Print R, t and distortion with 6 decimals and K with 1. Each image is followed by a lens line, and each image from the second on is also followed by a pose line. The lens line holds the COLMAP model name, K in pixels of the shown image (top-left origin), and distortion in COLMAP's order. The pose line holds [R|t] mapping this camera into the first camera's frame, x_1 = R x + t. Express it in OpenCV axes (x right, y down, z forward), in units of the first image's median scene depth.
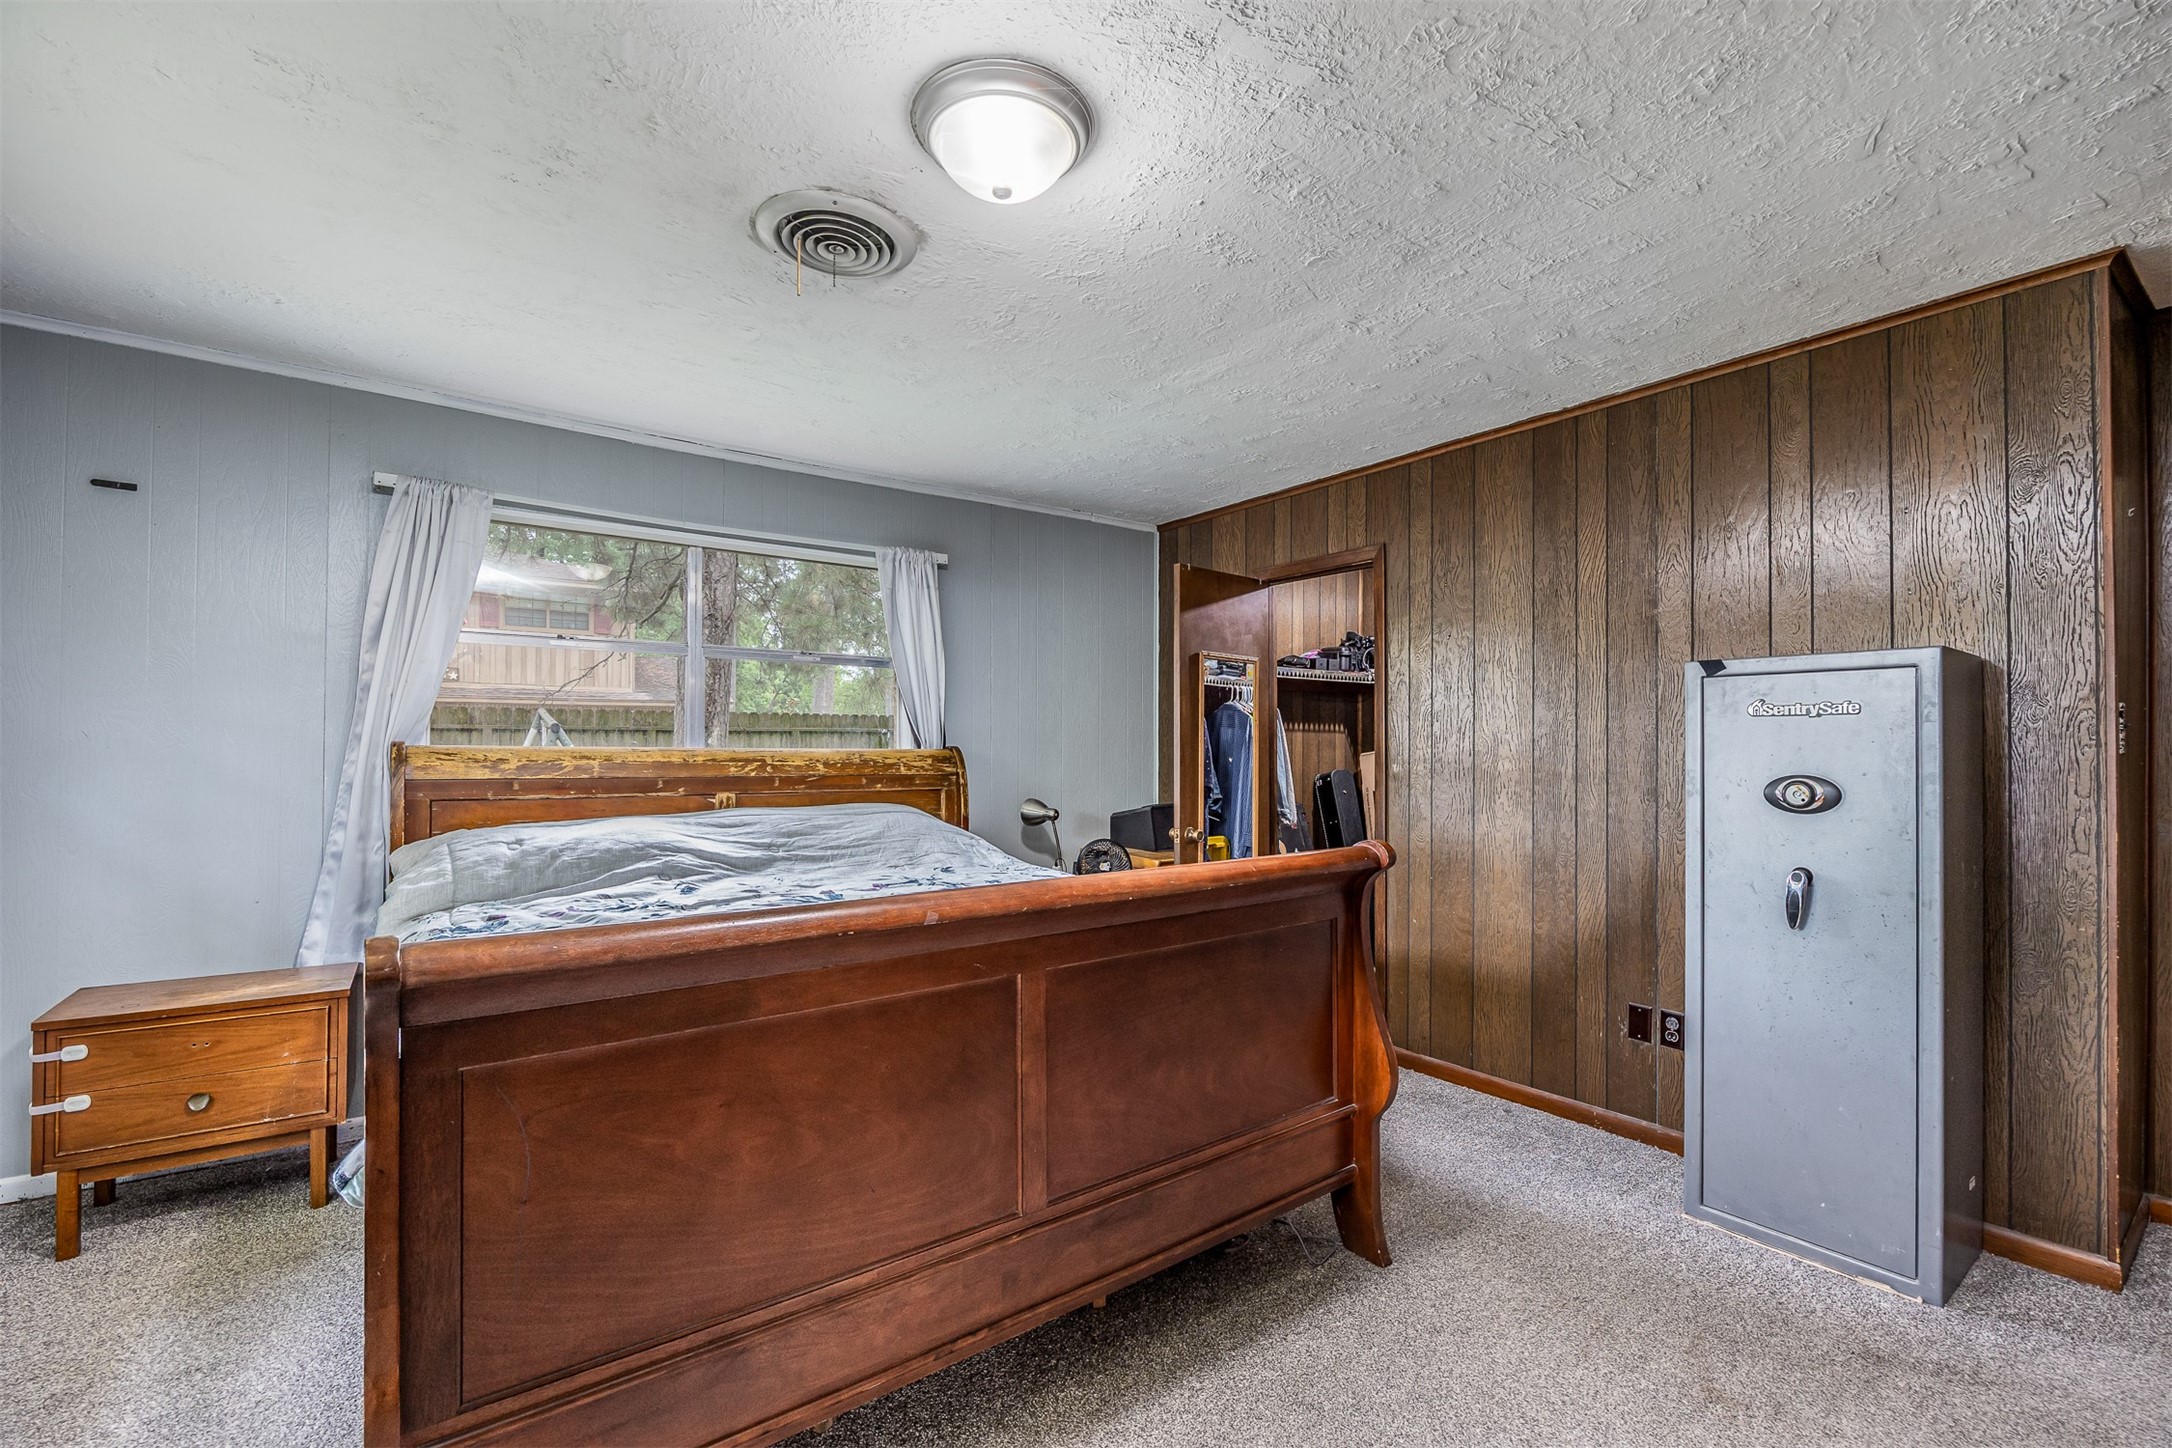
lens RADIAL K [[914.9, 0, 1080.0], [0, 914.9, 735.6], [0, 0, 1]] dist [-0.011909, 0.001344]
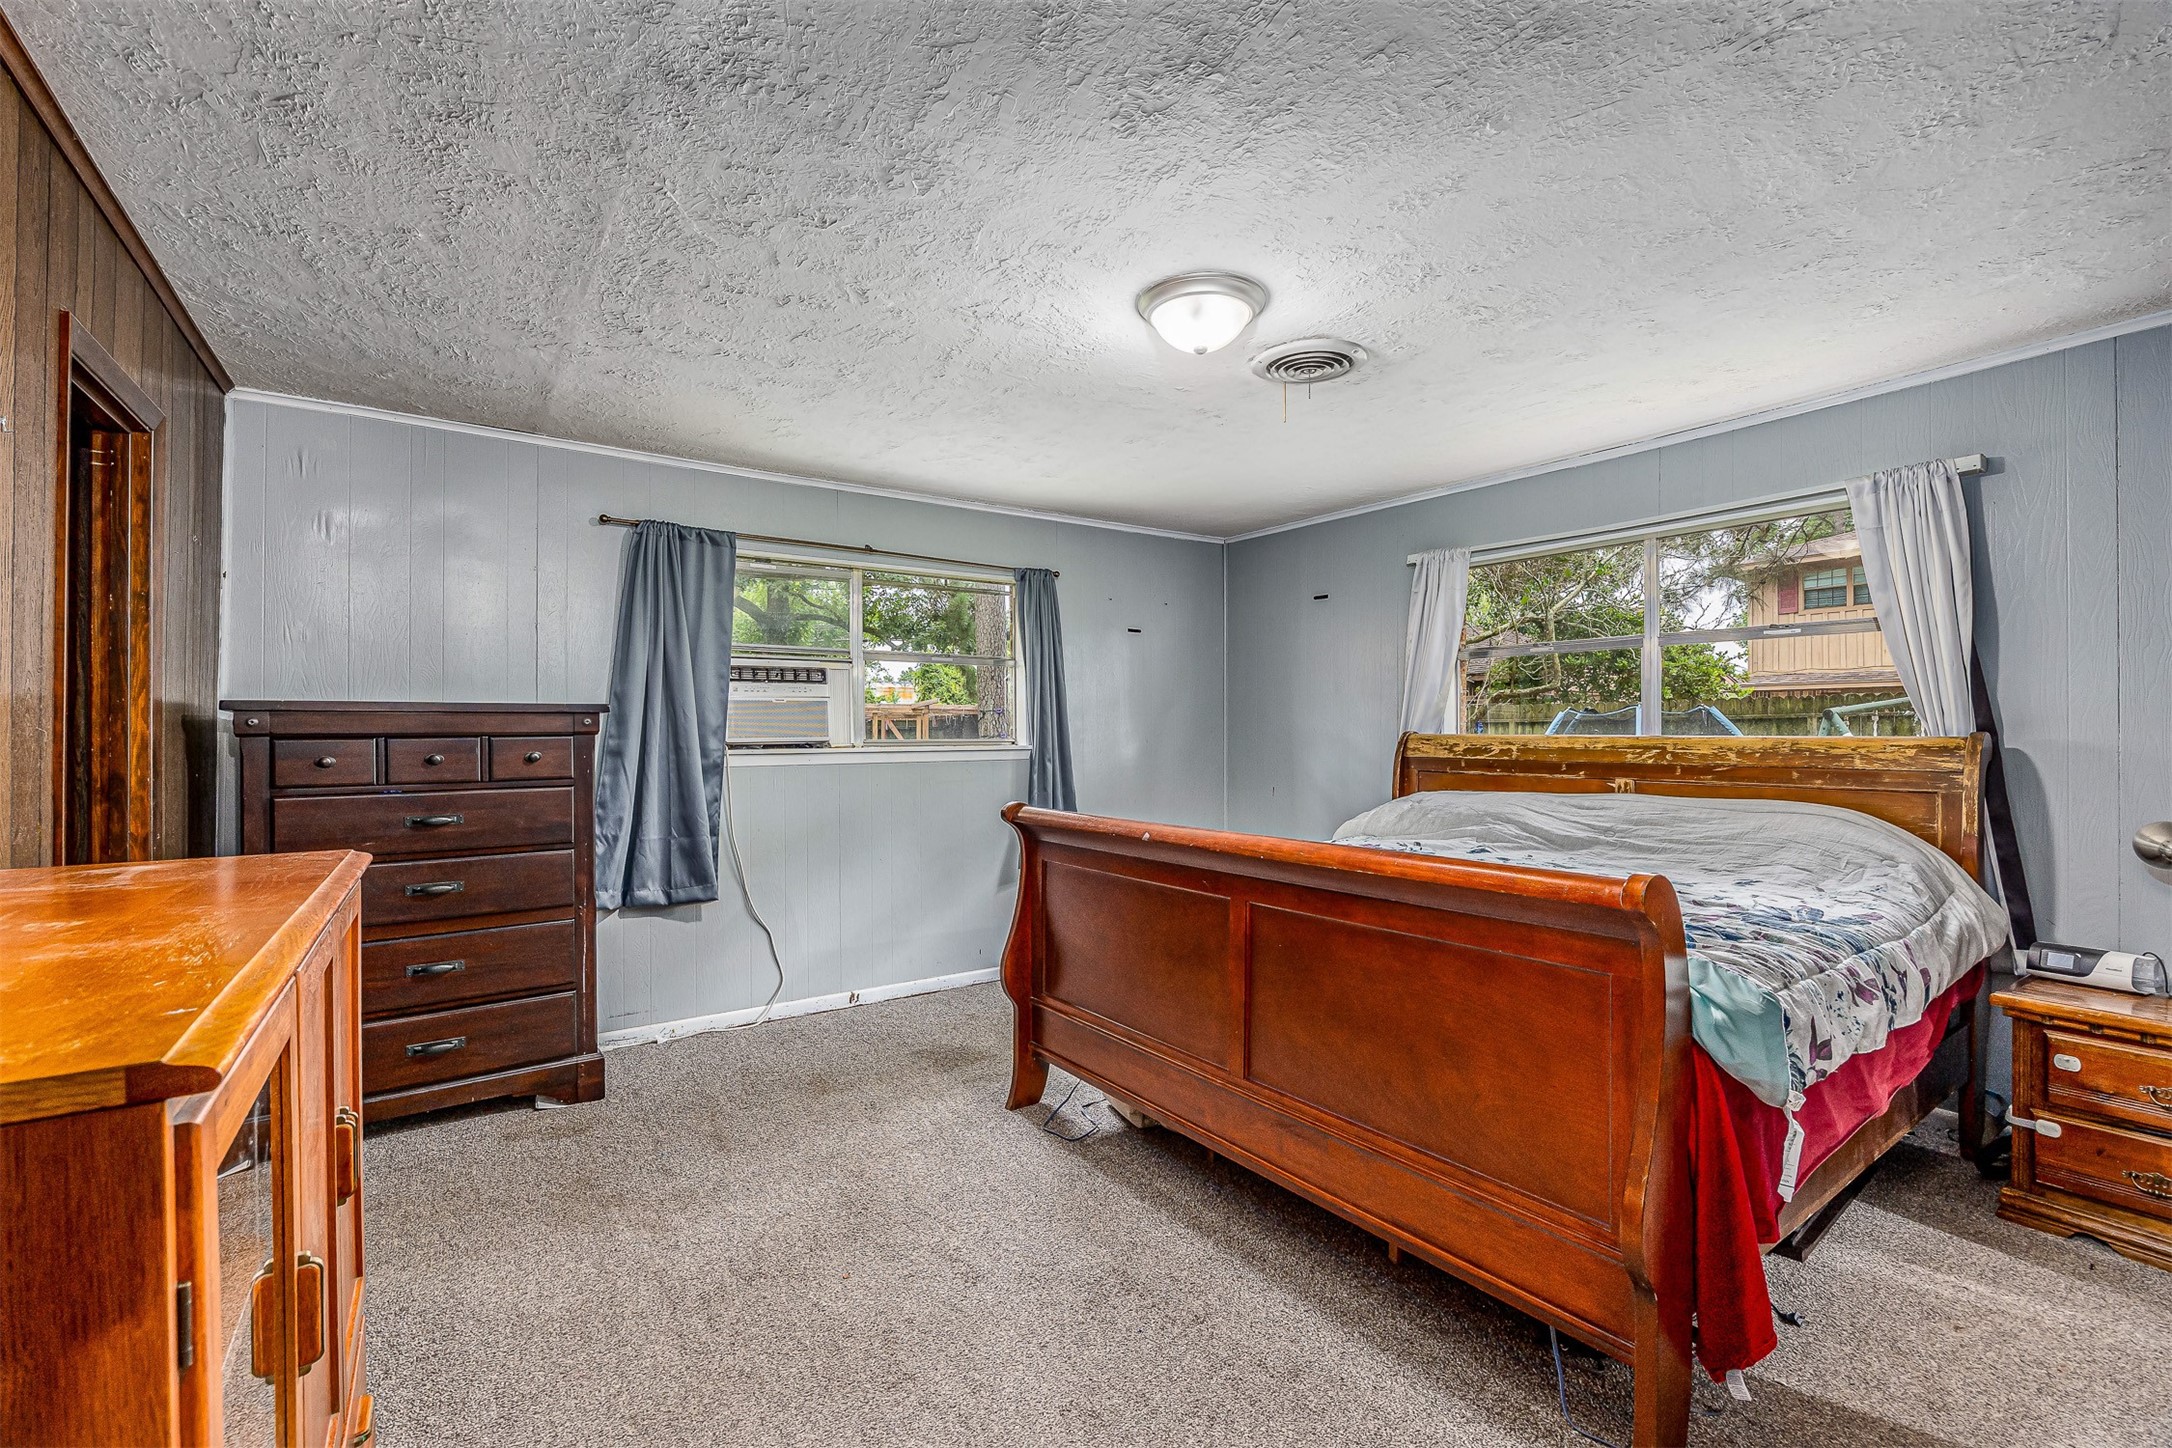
lens RADIAL K [[914.9, 0, 1081.7], [0, 914.9, 729.8], [0, 0, 1]] dist [-0.011909, 0.001344]
pose [[-0.019854, -0.007616, -0.999774, 0.726925], [0.015102, 0.999855, -0.007917, 0.006821], [0.999689, -0.015256, -0.019736, 0.442067]]
